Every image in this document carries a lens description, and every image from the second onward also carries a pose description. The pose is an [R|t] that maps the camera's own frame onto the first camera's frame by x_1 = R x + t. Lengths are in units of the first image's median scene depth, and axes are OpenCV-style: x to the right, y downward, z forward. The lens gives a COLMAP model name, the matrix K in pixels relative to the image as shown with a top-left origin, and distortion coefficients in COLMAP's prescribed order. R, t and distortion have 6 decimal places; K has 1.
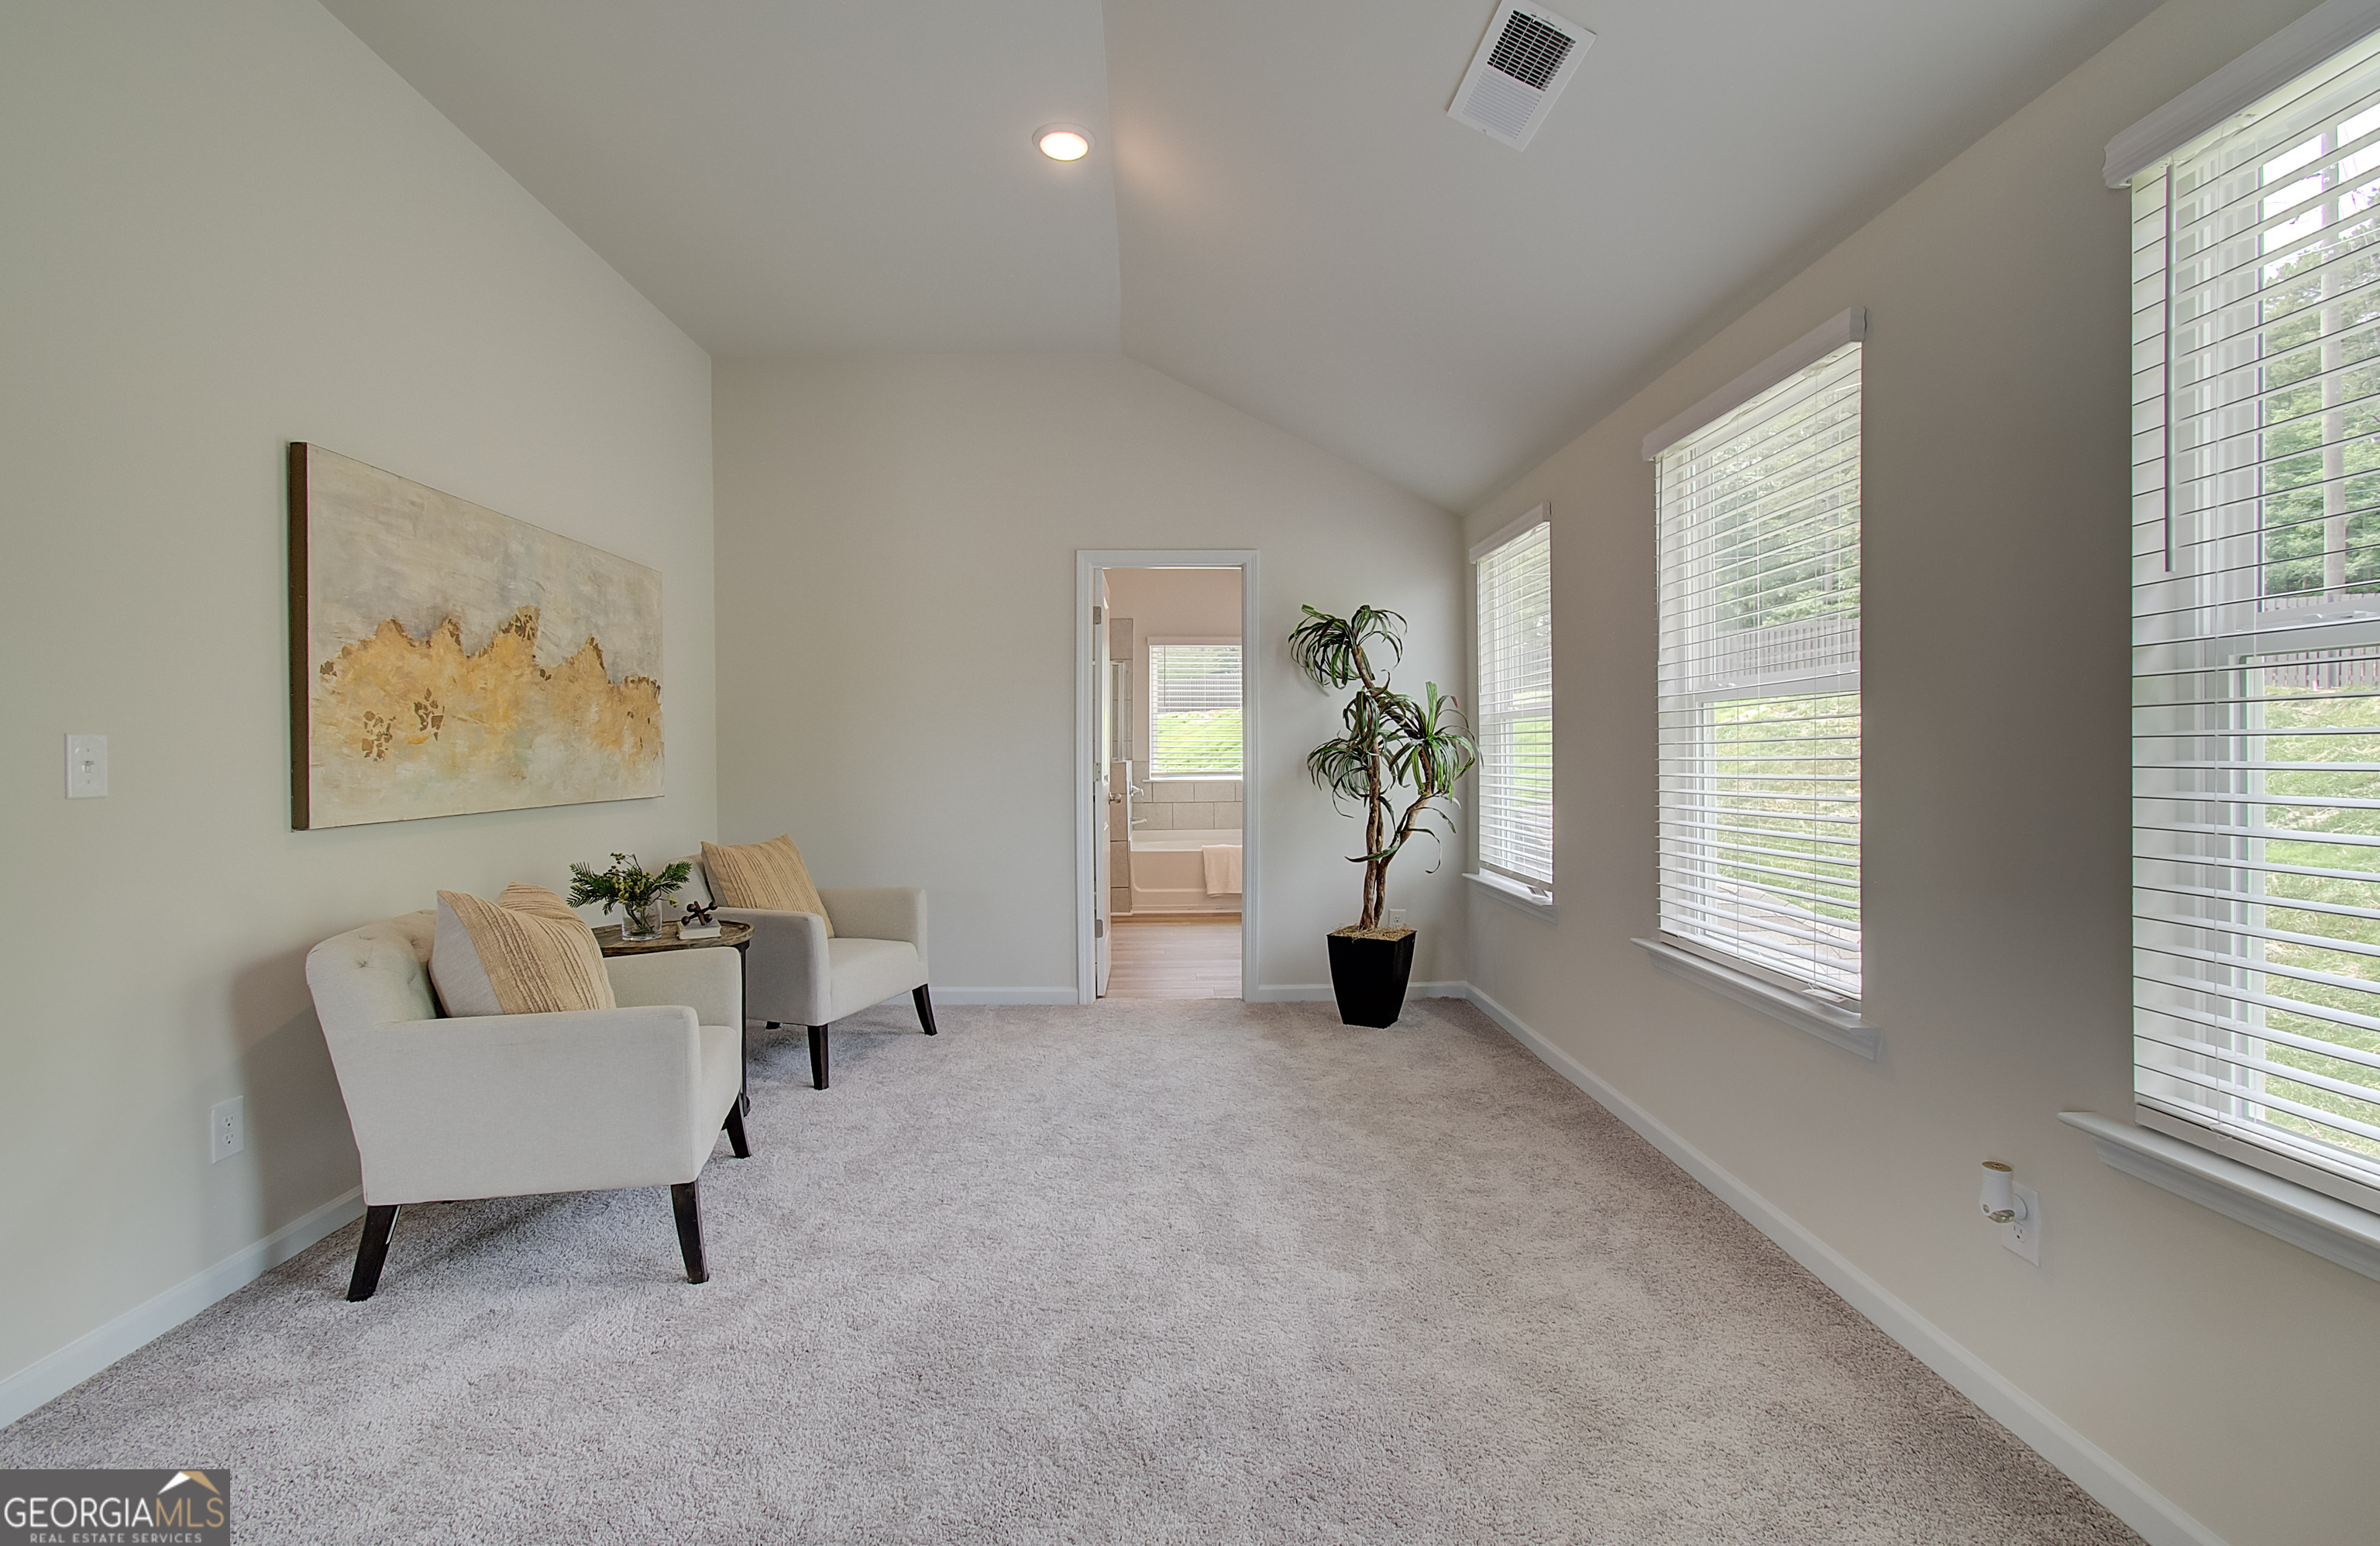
lens RADIAL K [[1033.7, 0, 1175.5], [0, 1033.7, 768.7], [0, 0, 1]] dist [-0.064501, 0.051340]
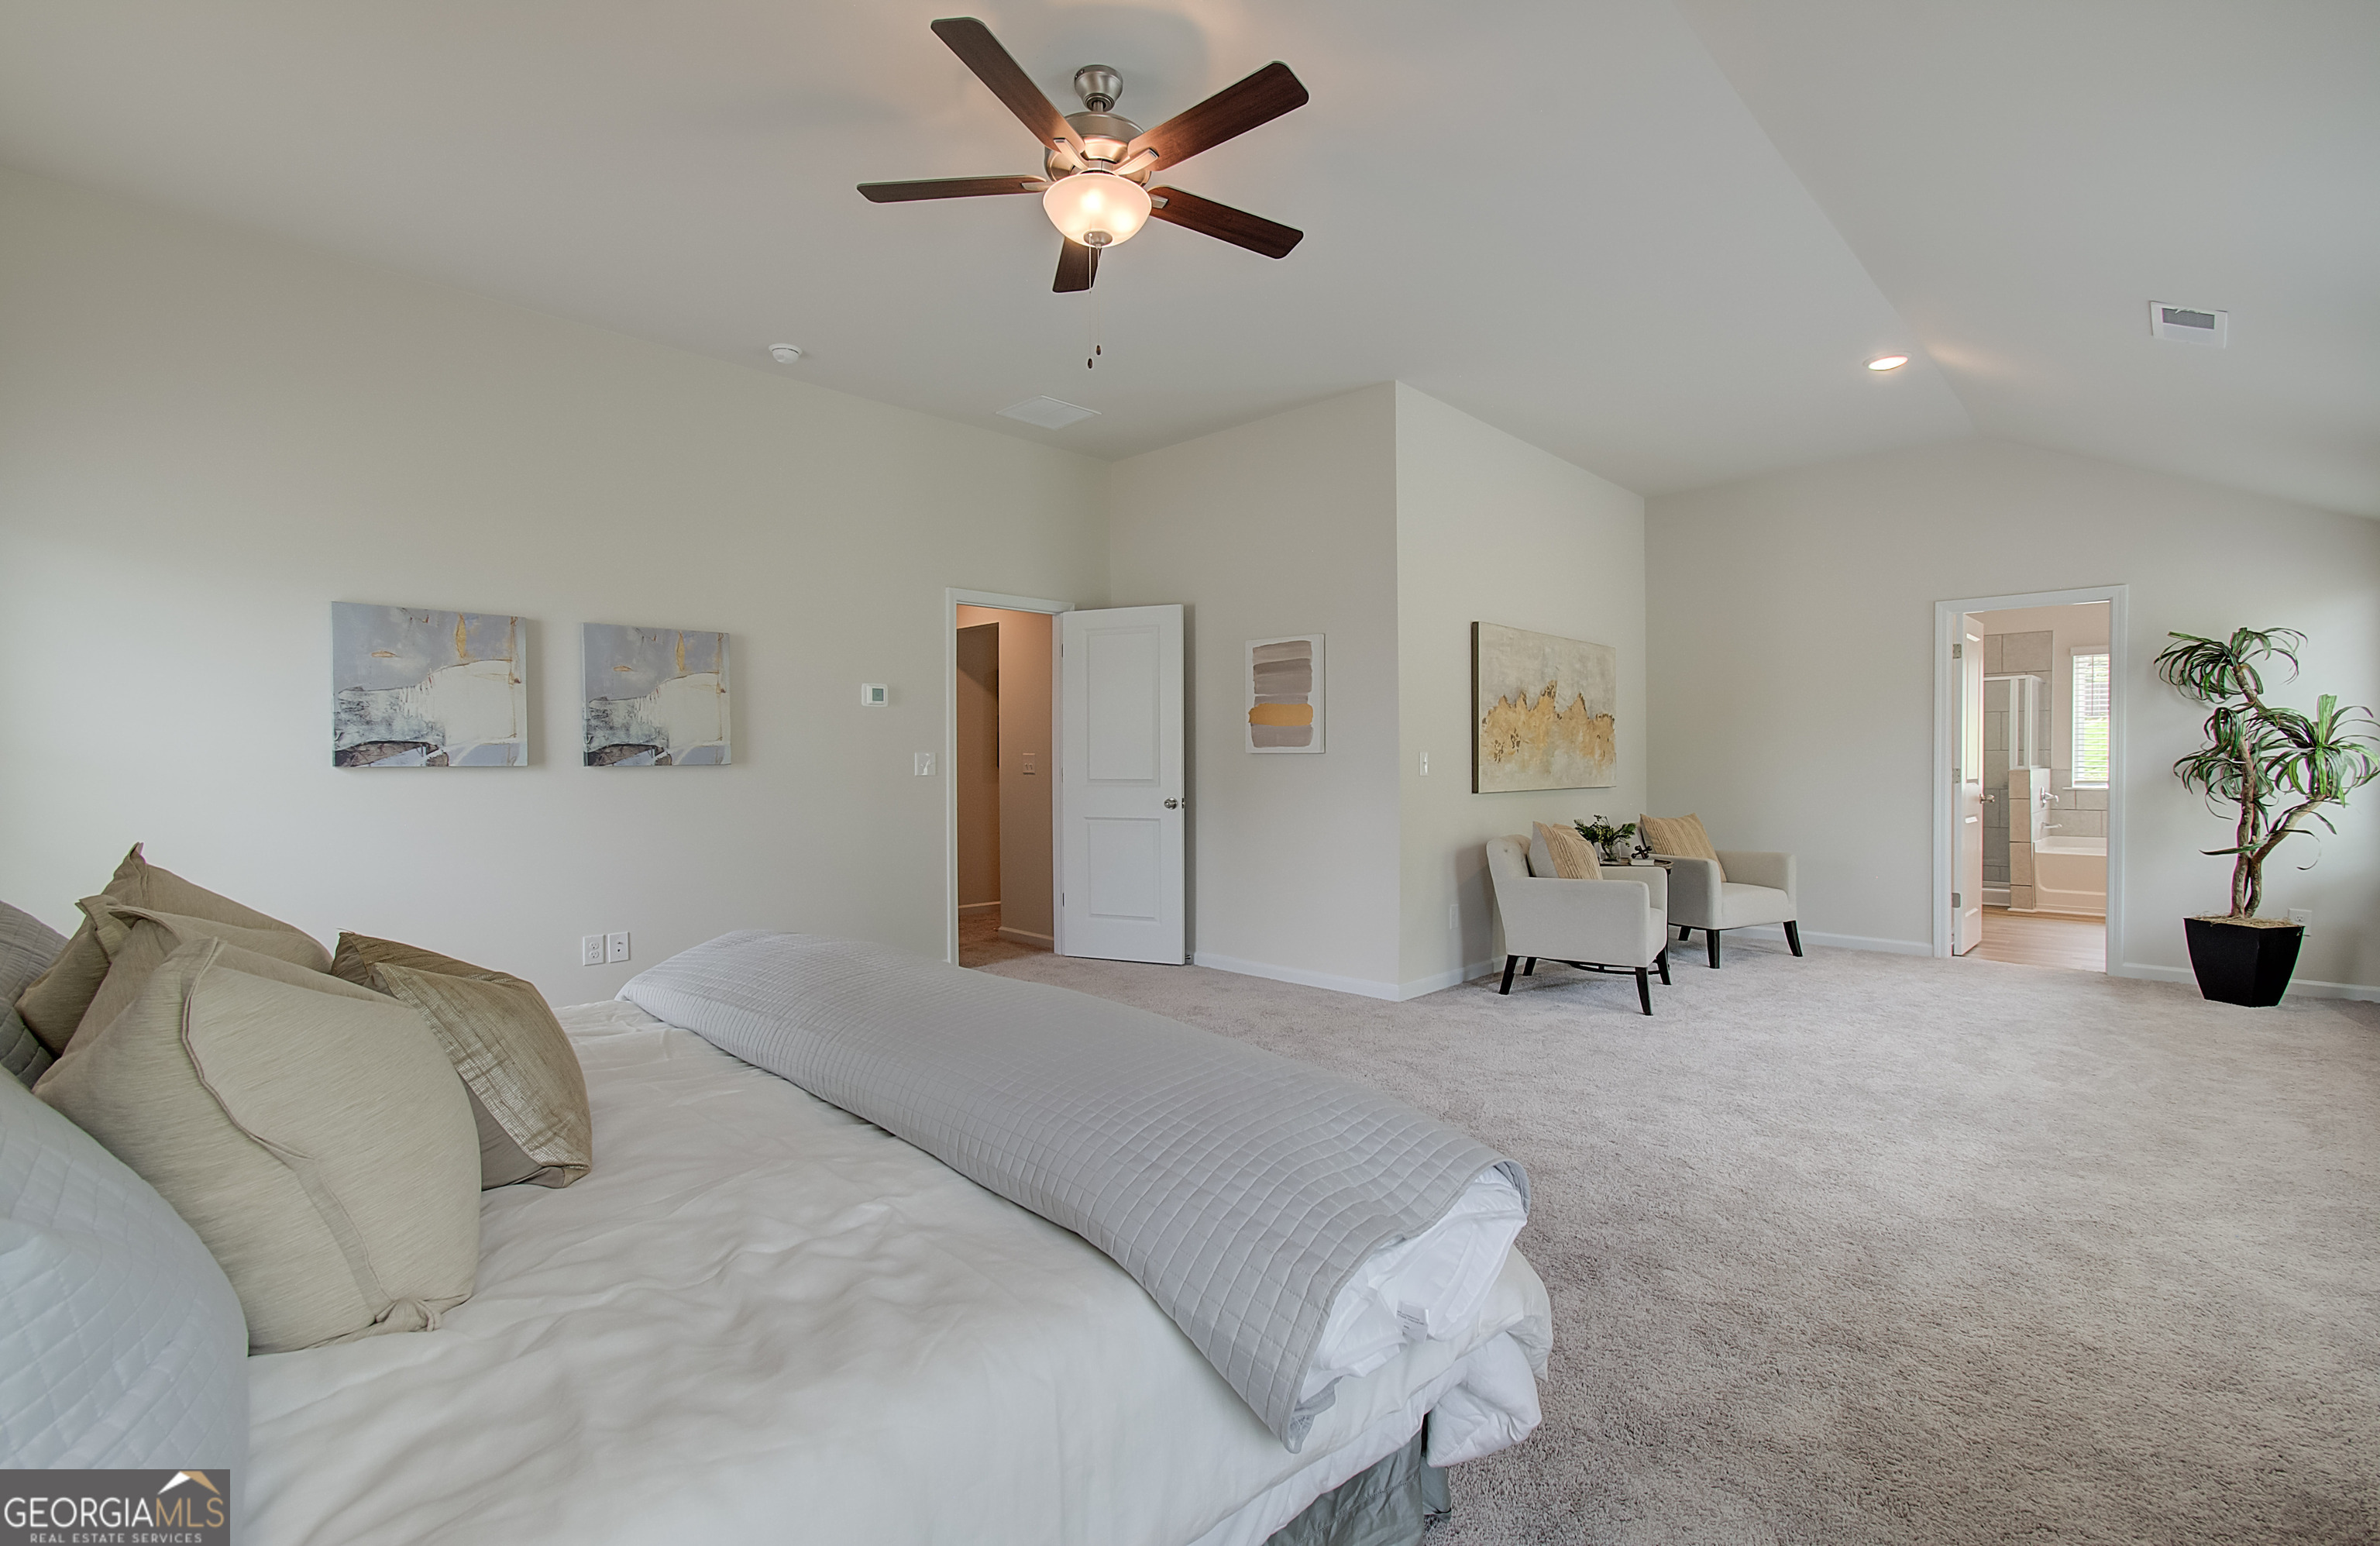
lens RADIAL K [[1081.6, 0, 1175.9], [0, 1081.6, 771.2], [0, 0, 1]] dist [-0.039893, 0.038479]
pose [[0.691682, 0.009681, -0.722138, 0.259375], [-0.014101, 0.999901, -0.000102, 0.013445], [0.722065, 0.010253, 0.691749, -0.717089]]
